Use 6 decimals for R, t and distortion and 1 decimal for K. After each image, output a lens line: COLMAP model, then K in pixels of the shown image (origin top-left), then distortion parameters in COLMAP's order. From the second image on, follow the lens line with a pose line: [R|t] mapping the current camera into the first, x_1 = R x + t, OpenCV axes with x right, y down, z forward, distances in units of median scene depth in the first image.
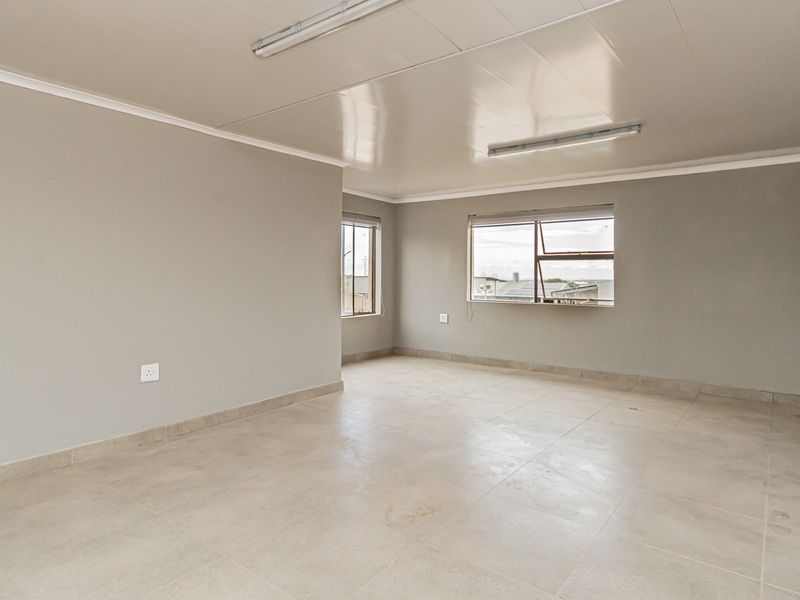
lens RADIAL K [[486.9, 0, 399.1], [0, 486.9, 259.1], [0, 0, 1]] dist [0.000224, 0.004797]
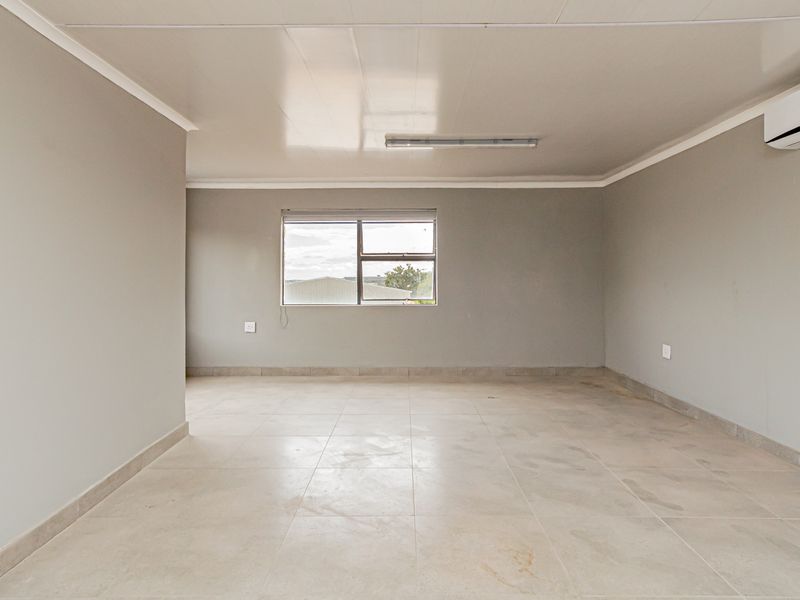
lens RADIAL K [[486.9, 0, 399.1], [0, 486.9, 259.1], [0, 0, 1]] dist [0.000224, 0.004797]
pose [[0.799451, 0.014454, 0.600558, -0.256583], [-0.013078, 0.999892, -0.006657, 0.004782], [-0.600589, -0.002532, 0.799554, 0.187607]]
